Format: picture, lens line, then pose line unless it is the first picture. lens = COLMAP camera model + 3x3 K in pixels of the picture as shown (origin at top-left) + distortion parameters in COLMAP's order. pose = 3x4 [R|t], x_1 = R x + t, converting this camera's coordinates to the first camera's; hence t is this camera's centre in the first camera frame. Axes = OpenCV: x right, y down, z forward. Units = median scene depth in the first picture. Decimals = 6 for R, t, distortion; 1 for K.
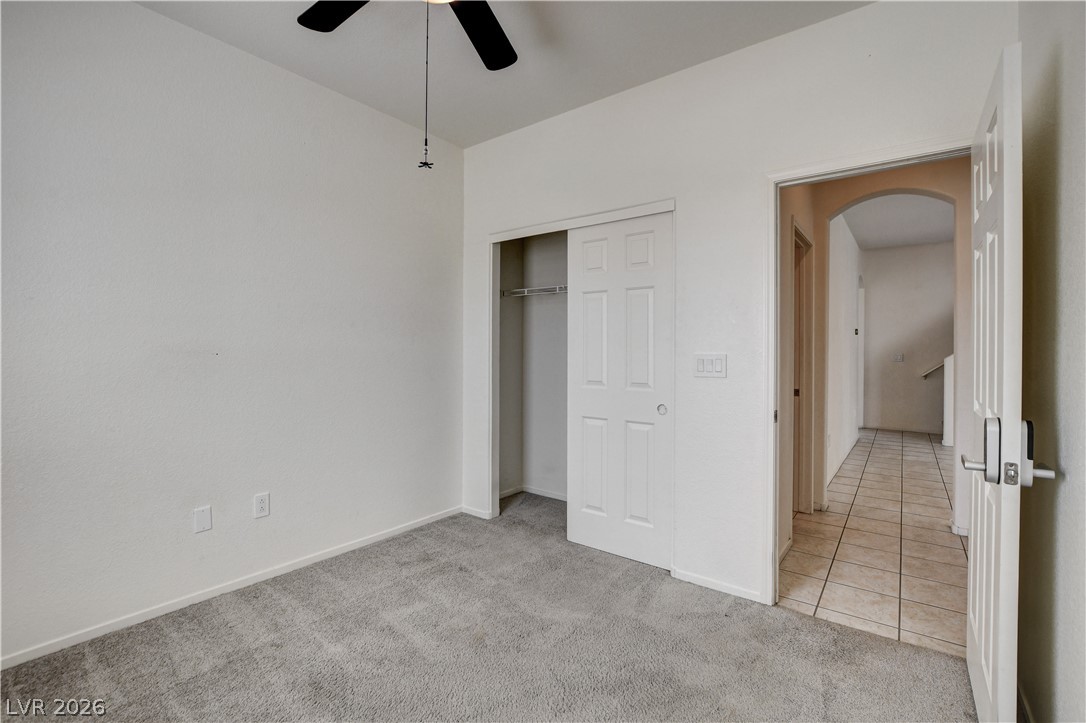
lens RADIAL K [[482.5, 0, 542.5], [0, 482.5, 352.1], [0, 0, 1]] dist [-0.001433, -0.000127]
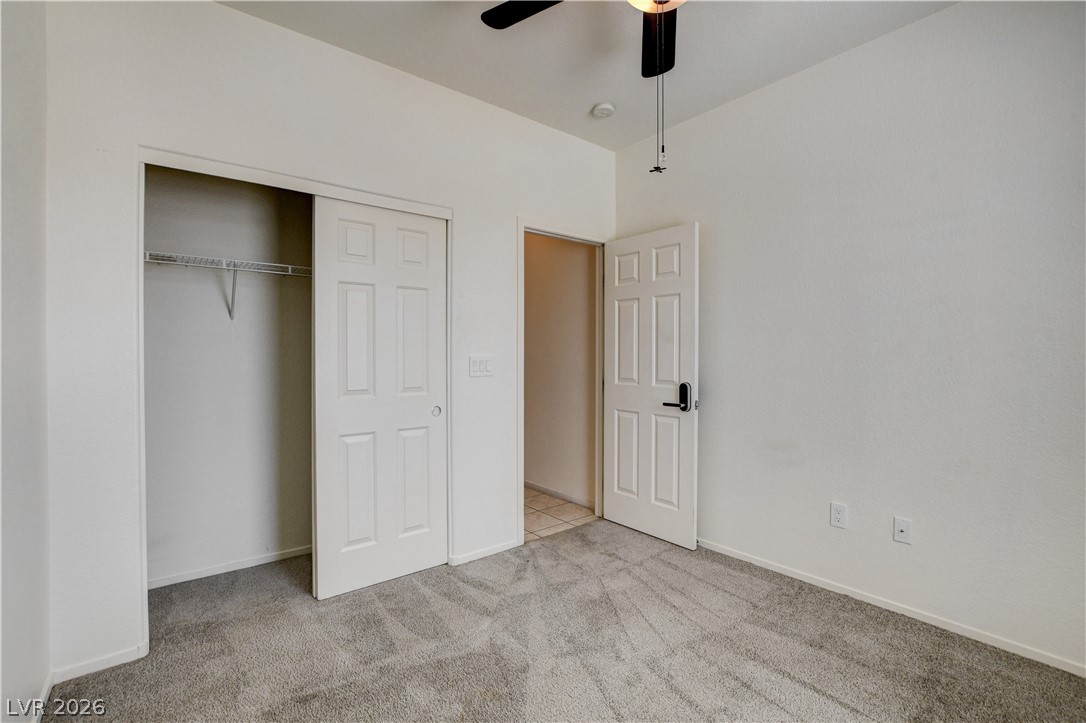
lens RADIAL K [[486.2, 0, 543.0], [0, 486.2, 361.5], [0, 0, 1]] dist [0.000105, 0.000091]
pose [[0.242894, -0.017521, 0.969895, -0.796275], [0.005222, 0.999846, 0.016755, -0.003231], [-0.970039, 0.000996, 0.242948, 0.608848]]
